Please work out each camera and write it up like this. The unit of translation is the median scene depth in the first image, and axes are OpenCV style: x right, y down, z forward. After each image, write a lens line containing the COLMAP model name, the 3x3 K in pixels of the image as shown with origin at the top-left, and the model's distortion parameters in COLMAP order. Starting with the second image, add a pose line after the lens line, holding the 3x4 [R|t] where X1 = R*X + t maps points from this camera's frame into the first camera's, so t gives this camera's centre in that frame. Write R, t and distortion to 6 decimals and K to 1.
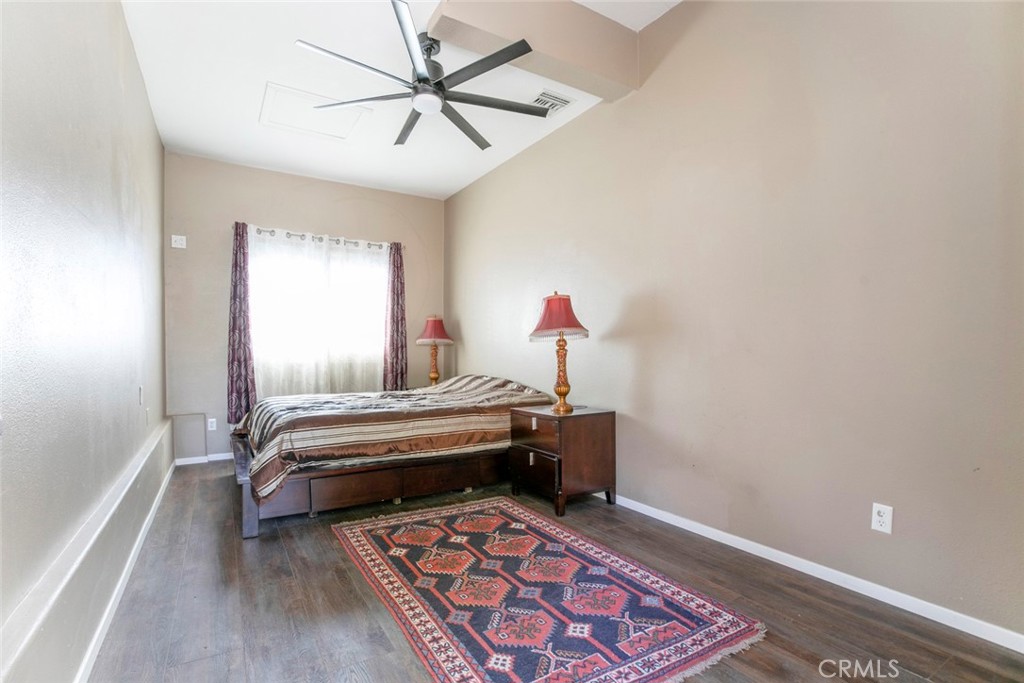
lens RADIAL K [[474.3, 0, 507.5], [0, 474.3, 350.9], [0, 0, 1]] dist [-0.013562, 0.000051]
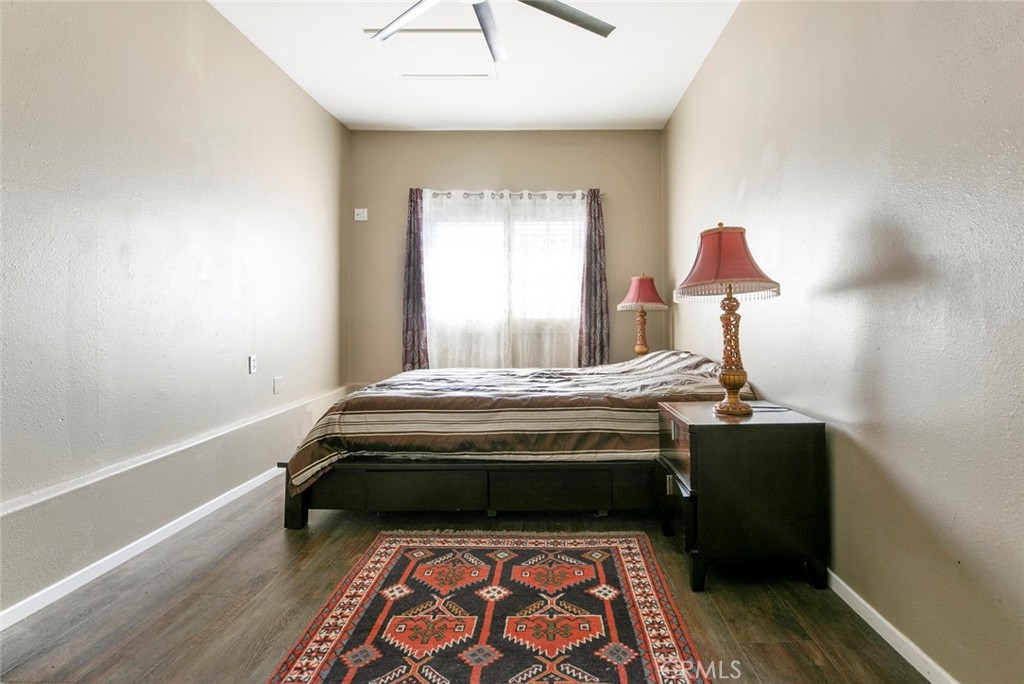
lens RADIAL K [[520.5, 0, 530.3], [0, 520.5, 302.7], [0, 0, 1]] dist [-0.006399, -0.000297]
pose [[0.842979, -0.023444, -0.537436, 0.263276], [0.007563, 0.999468, -0.031735, 0.000946], [0.537893, 0.022688, 0.842707, 0.282413]]
